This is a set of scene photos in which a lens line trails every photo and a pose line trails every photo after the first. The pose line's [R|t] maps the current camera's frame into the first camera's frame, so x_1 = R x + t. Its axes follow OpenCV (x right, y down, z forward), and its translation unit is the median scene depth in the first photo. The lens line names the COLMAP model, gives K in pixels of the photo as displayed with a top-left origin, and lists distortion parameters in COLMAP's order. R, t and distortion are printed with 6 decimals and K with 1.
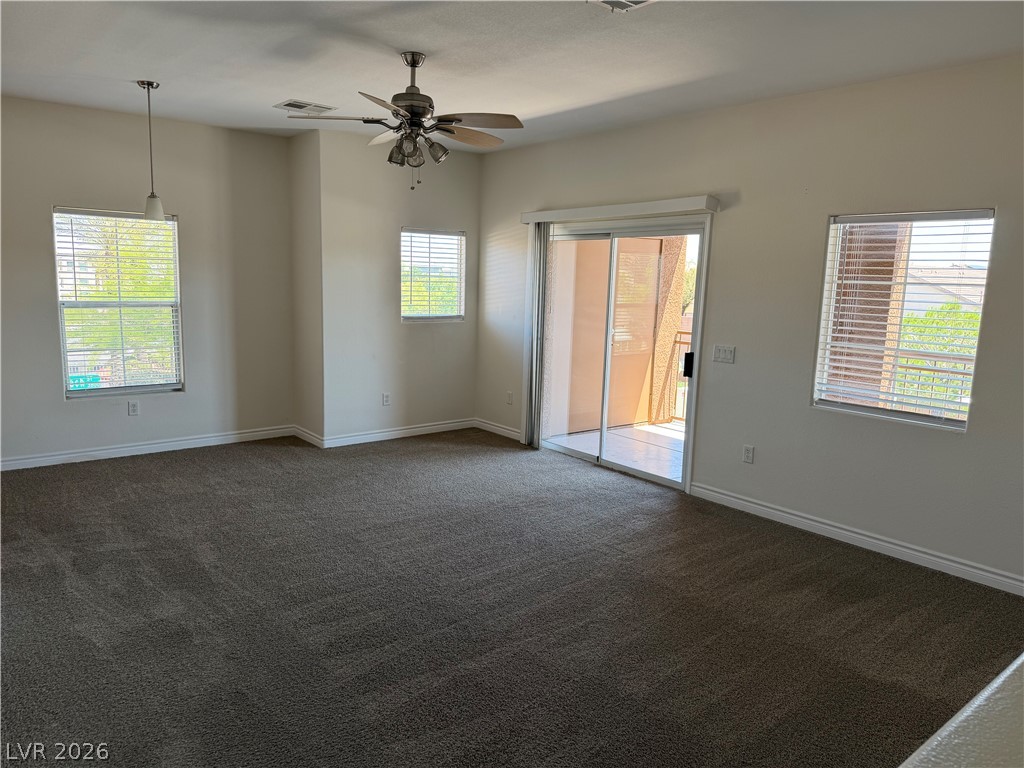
lens RADIAL K [[719.1, 0, 520.0], [0, 719.1, 384.4], [0, 0, 1]] dist [0.081479, -0.098349]
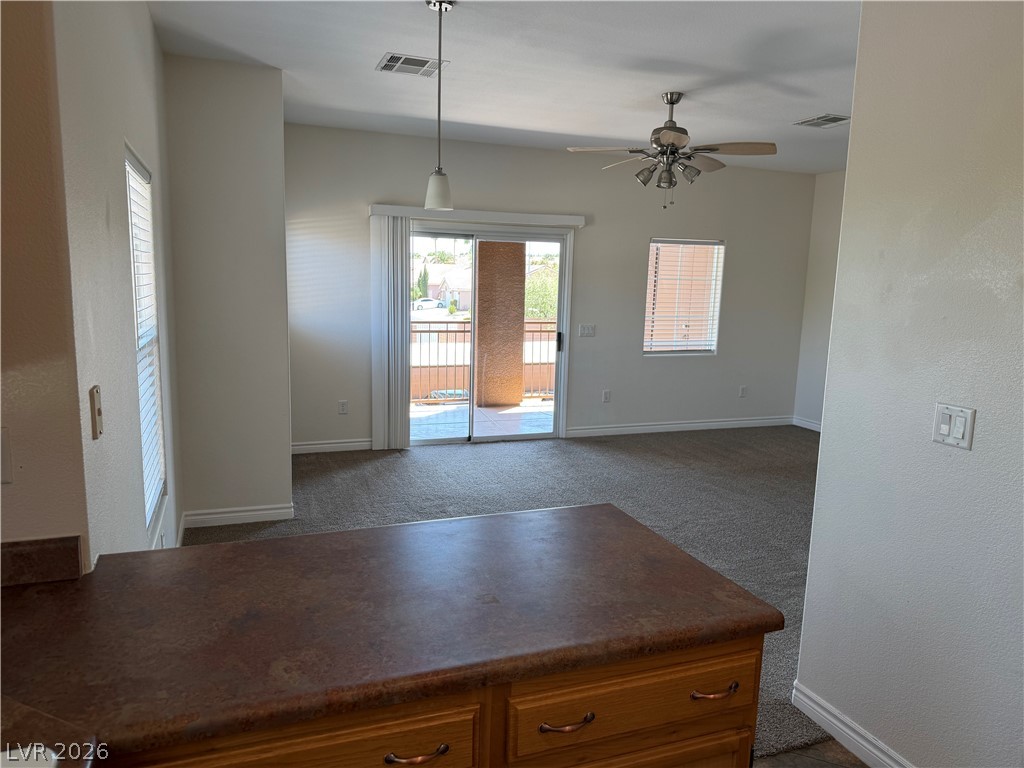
lens RADIAL K [[719.1, 0, 504.2], [0, 719.1, 391.4], [0, 0, 1]] dist [0.081479, -0.098349]
pose [[0.304271, -0.169564, 0.937372, -1.081031], [0.125471, 0.982590, 0.137015, -0.135710], [-0.944286, 0.075923, 0.320249, 0.704519]]
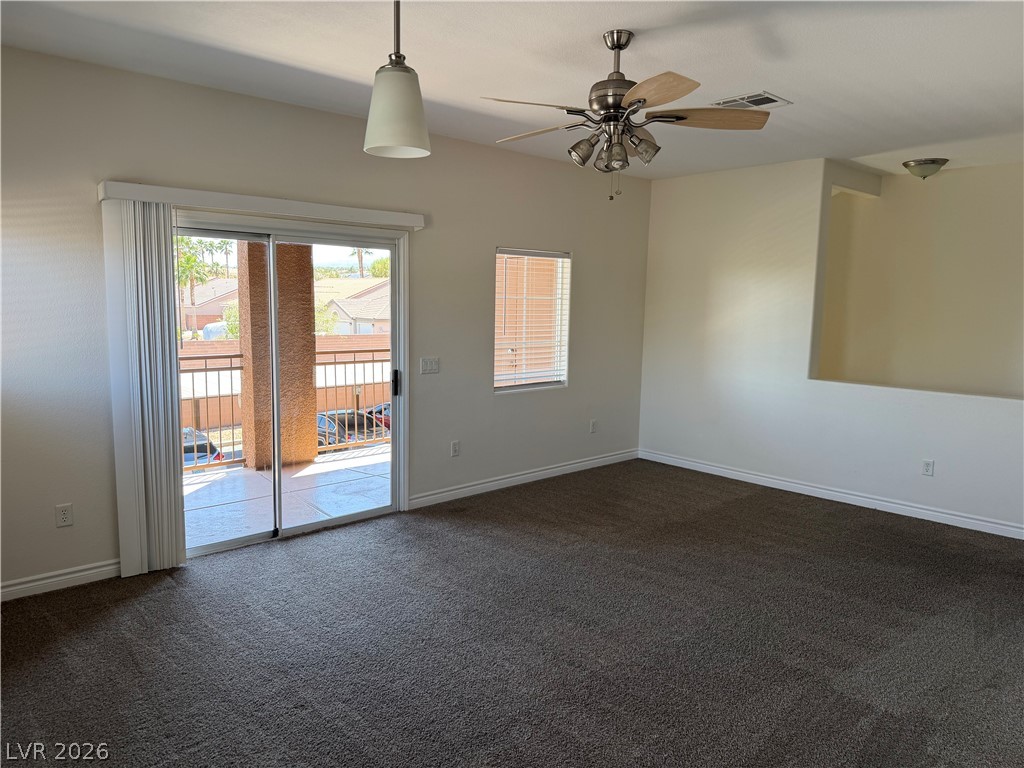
lens RADIAL K [[719.1, 0, 504.6], [0, 719.1, 378.4], [0, 0, 1]] dist [0.081479, -0.098349]
pose [[-0.071798, -0.138569, 0.987747, -0.764733], [0.129412, 0.980637, 0.146979, -0.162500], [-0.988988, 0.138379, -0.052475, 0.936041]]
